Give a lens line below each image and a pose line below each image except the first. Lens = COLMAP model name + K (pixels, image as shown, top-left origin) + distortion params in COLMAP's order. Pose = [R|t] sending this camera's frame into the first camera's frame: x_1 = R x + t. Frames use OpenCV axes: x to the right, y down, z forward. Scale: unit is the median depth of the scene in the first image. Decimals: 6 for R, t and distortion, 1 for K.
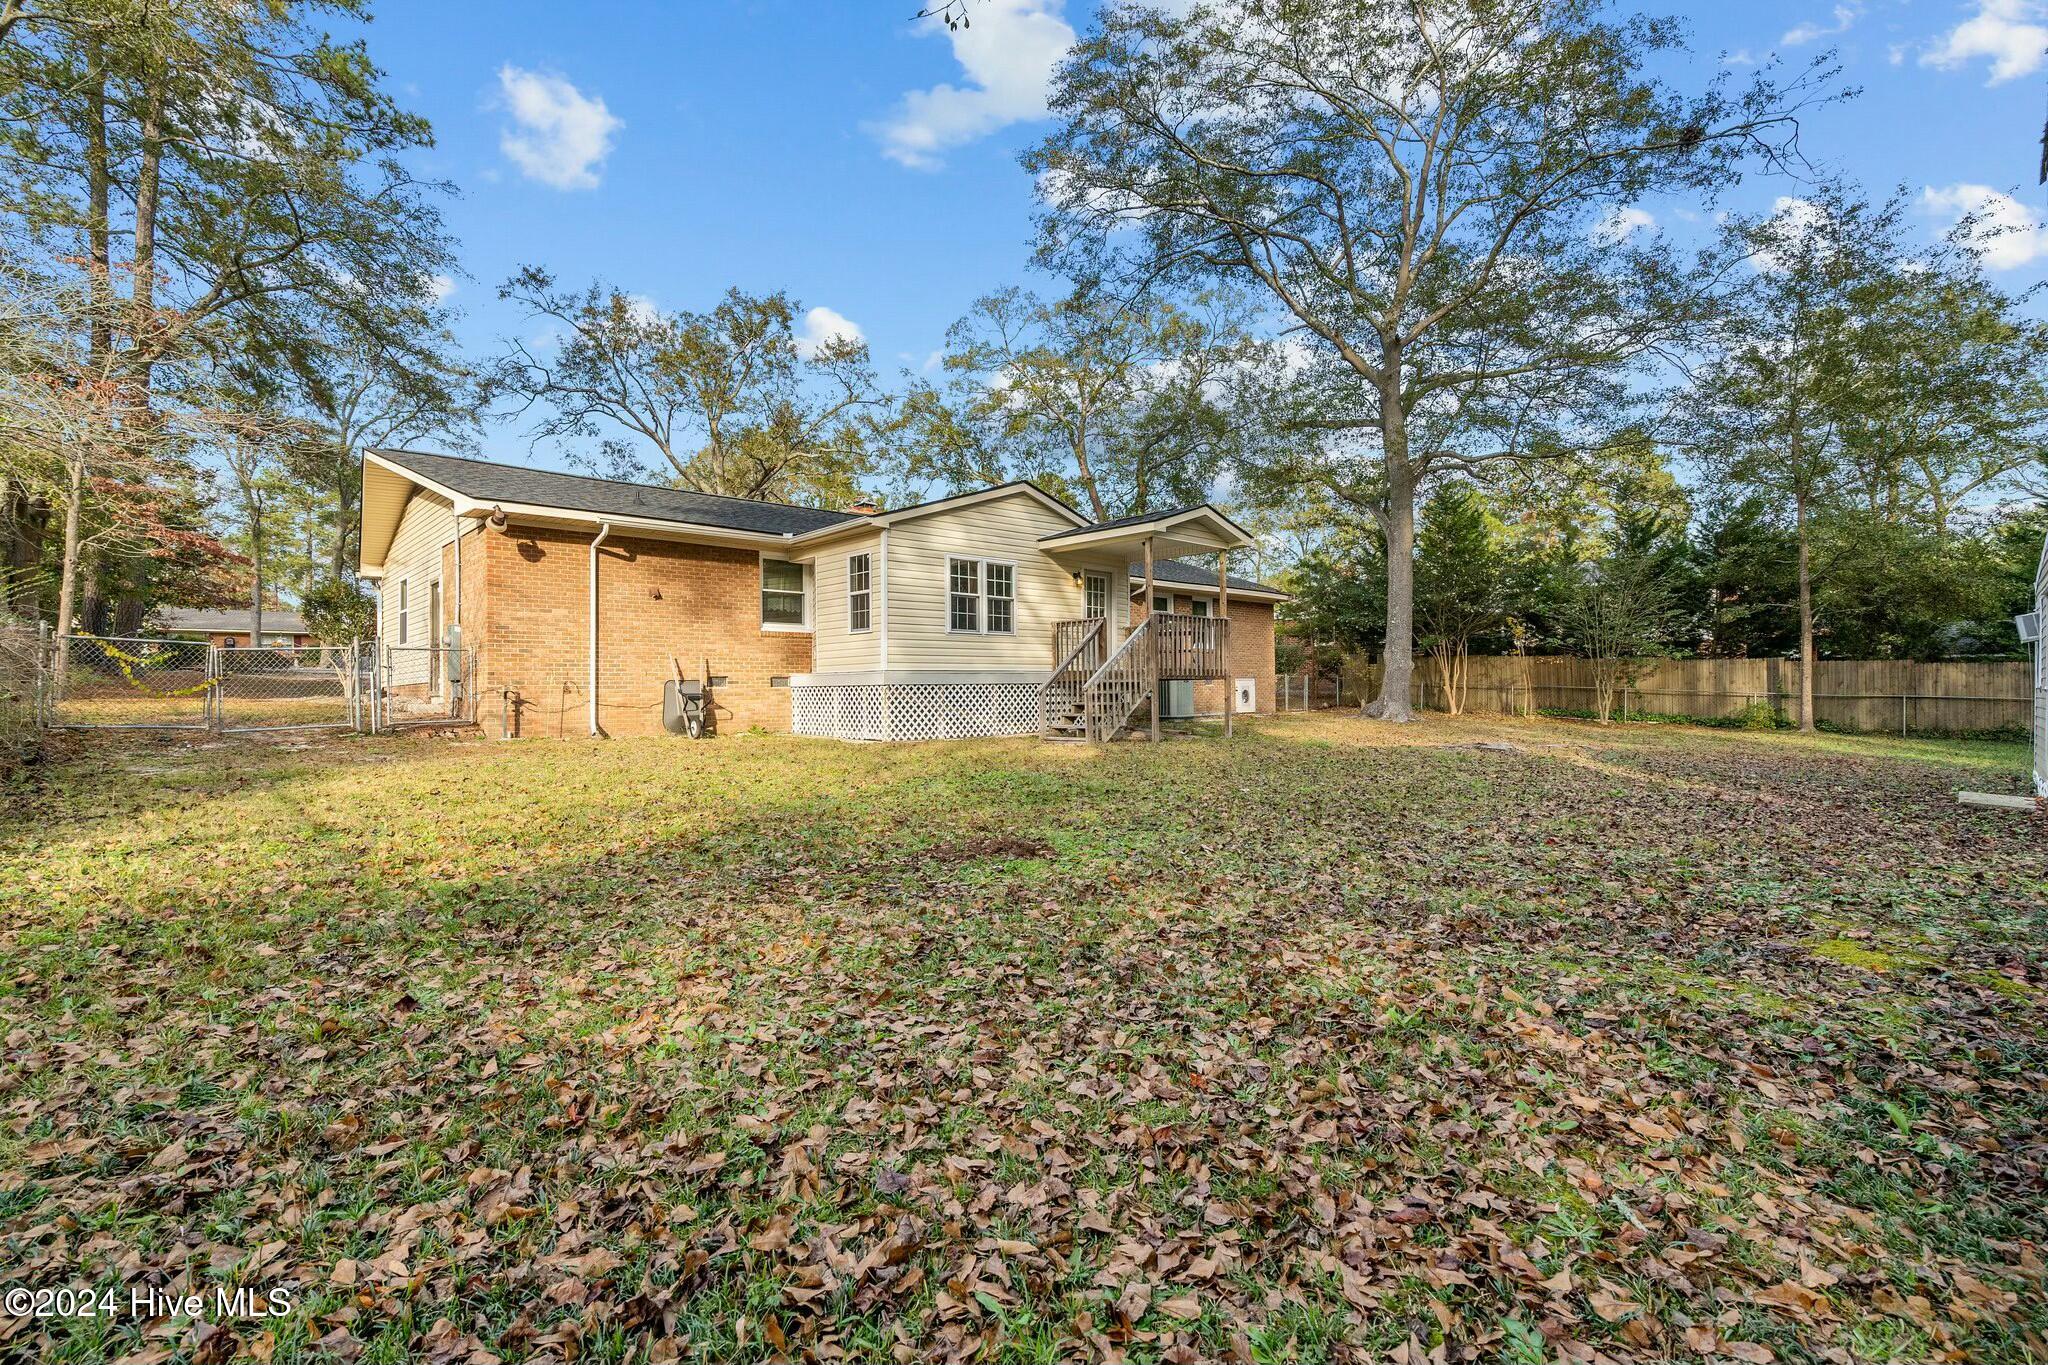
lens RADIAL K [[914.4, 0, 1024.0], [0, 914.4, 682.5], [0, 0, 1]] dist [0.000994, 0.000249]
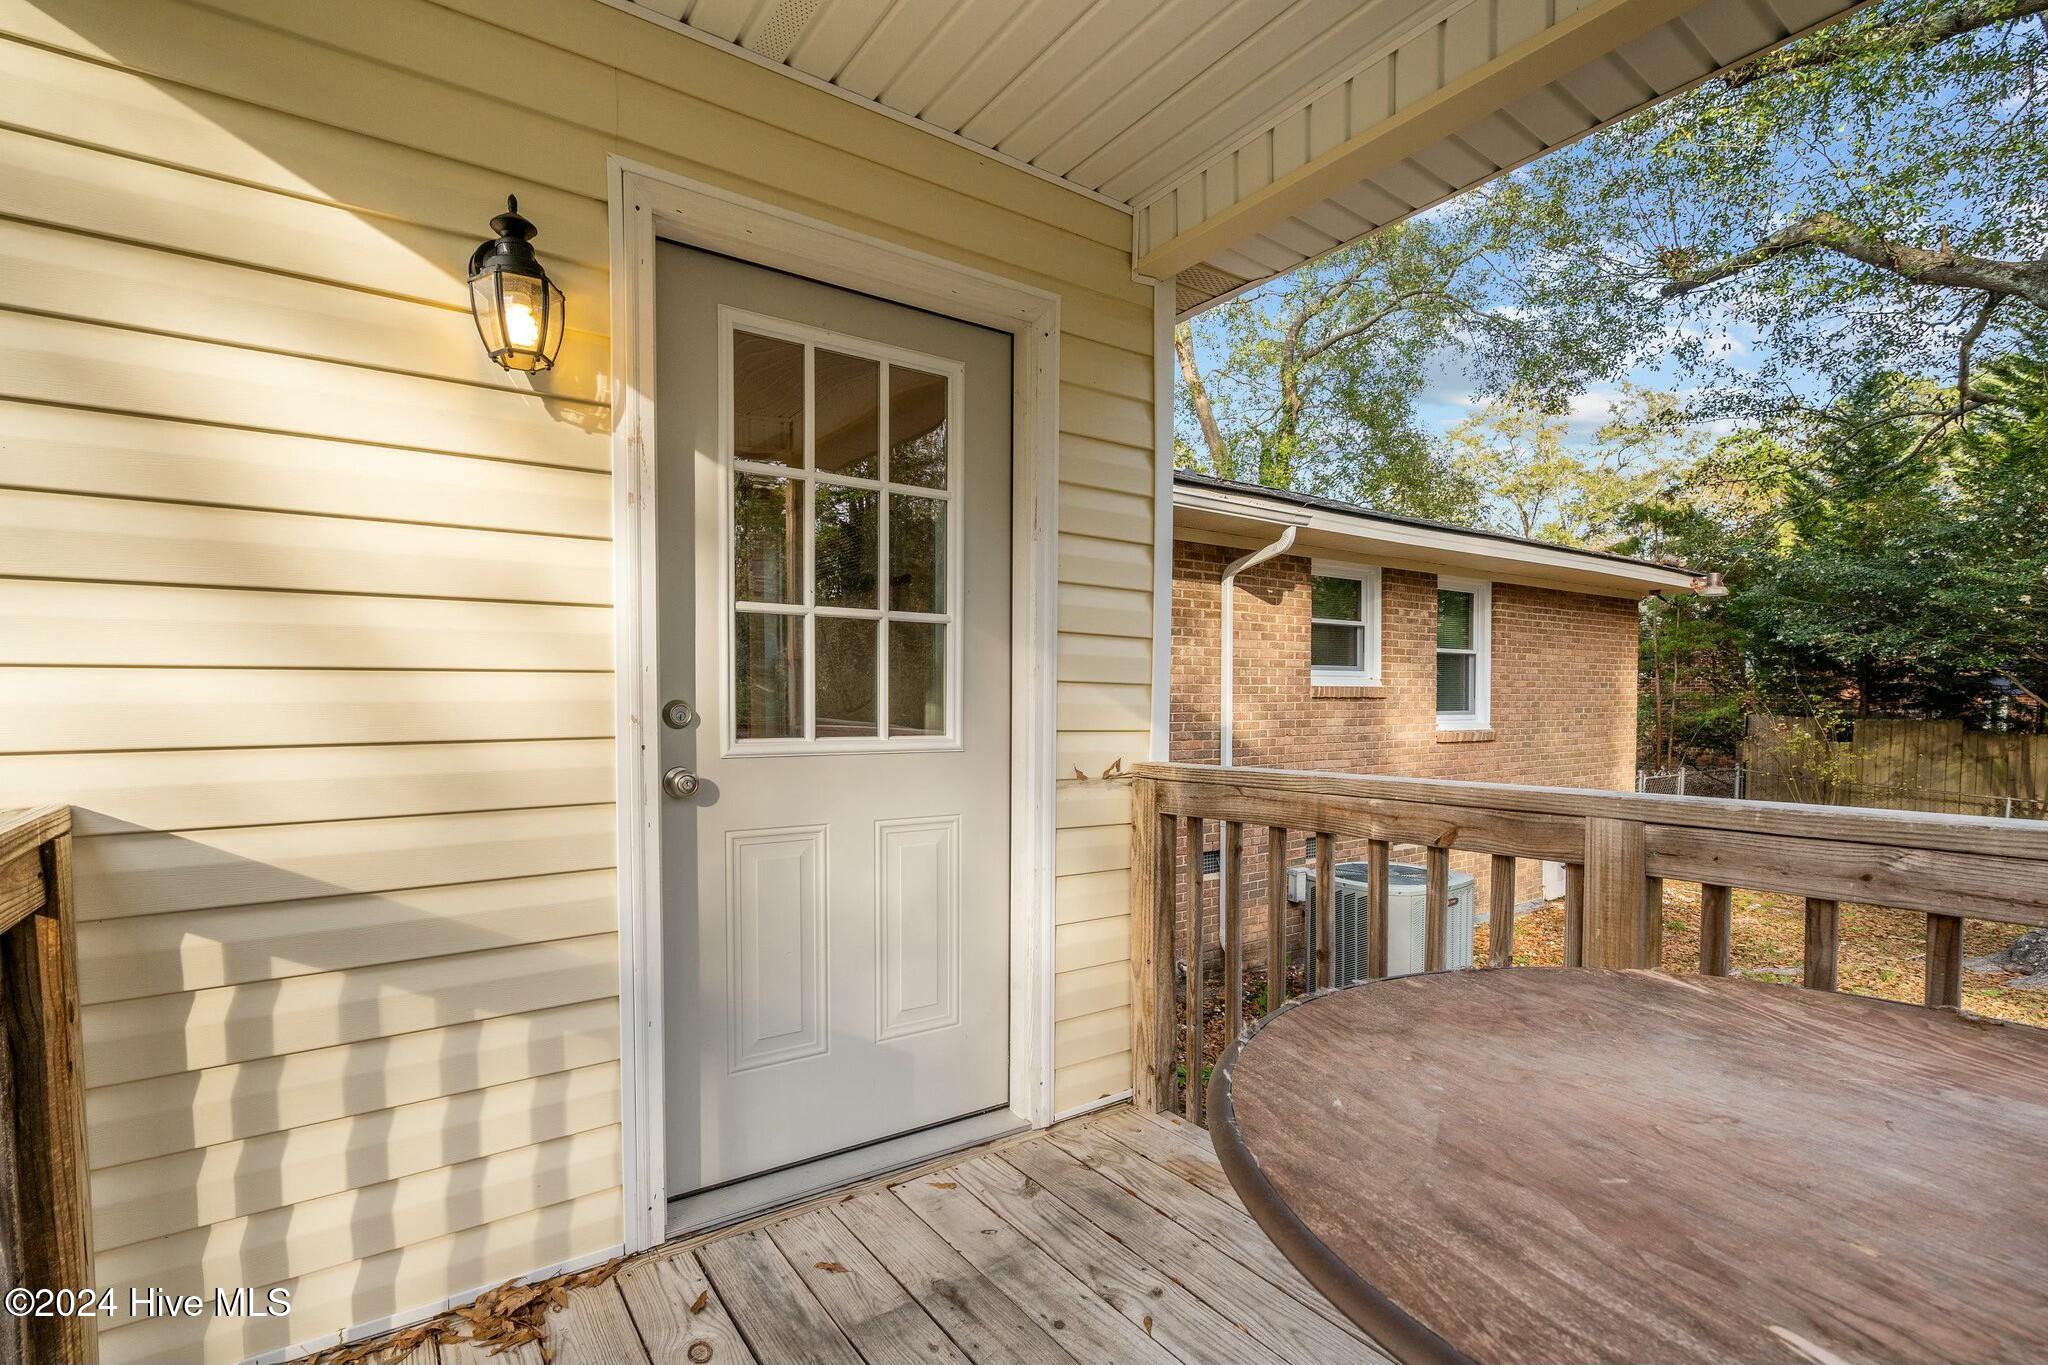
lens RADIAL K [[944.1, 0, 1023.3], [0, 944.1, 724.4], [0, 0, 1]] dist [0.000155, 0.000004]
pose [[0.989332, 0.015909, -0.144805, 0.119166], [-0.009976, 0.999084, 0.041610, -0.072392], [0.145335, -0.039722, 0.988585, 0.872284]]
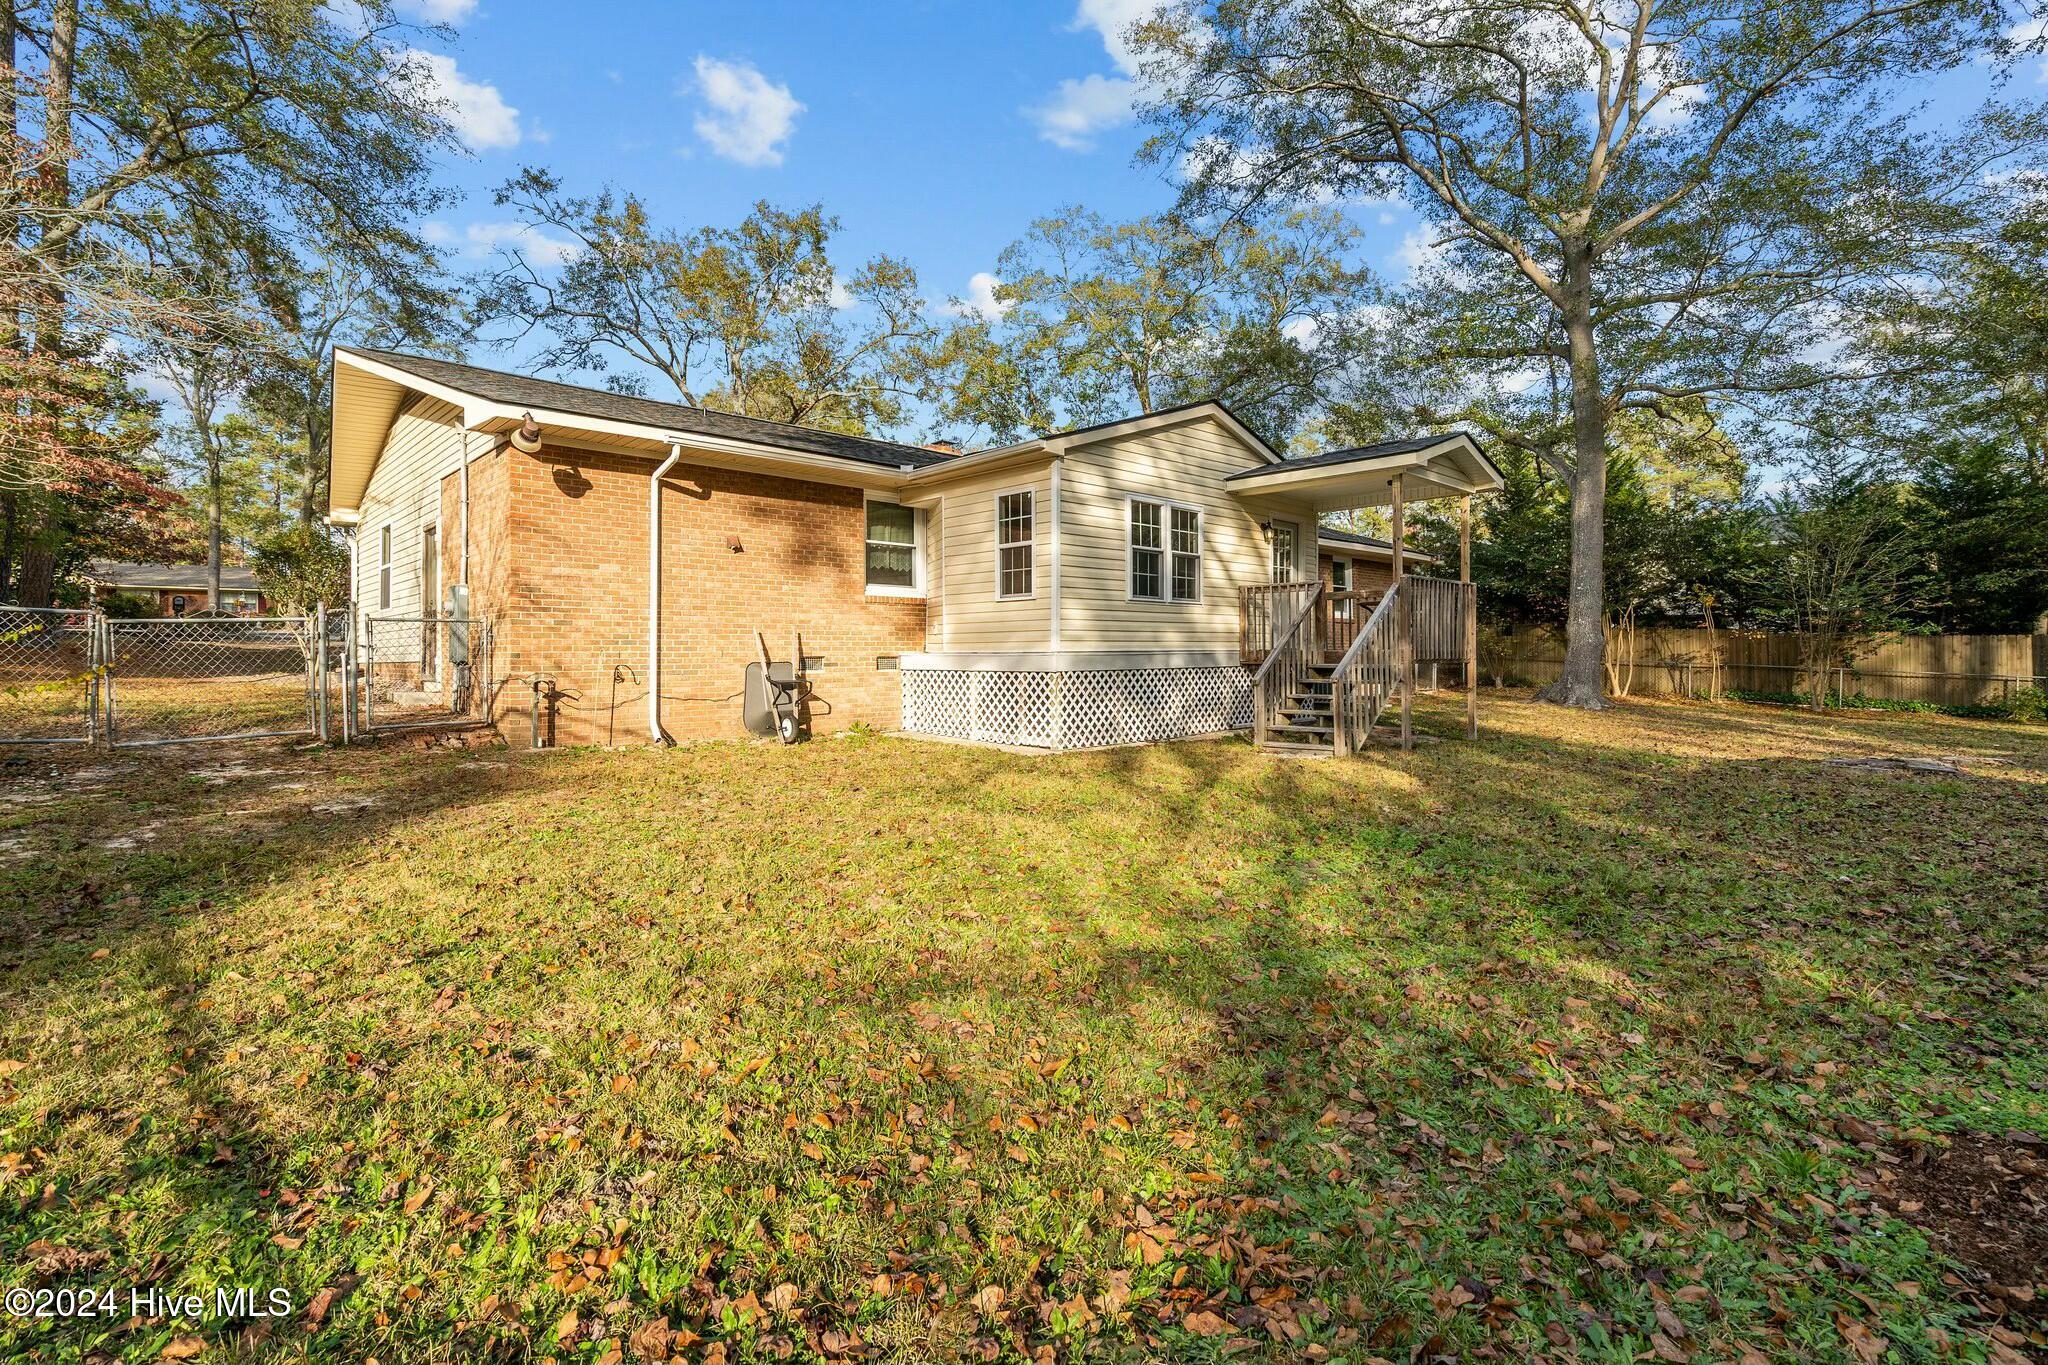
lens RADIAL K [[931.1, 0, 1027.9], [0, 931.1, 646.8], [0, 0, 1]] dist [-0.000970, -0.000135]
pose [[0.999875, 0.005632, 0.014769, -0.147718], [-0.005656, 0.999983, 0.001574, -0.014488], [-0.014760, -0.001657, 0.999890, 0.207037]]
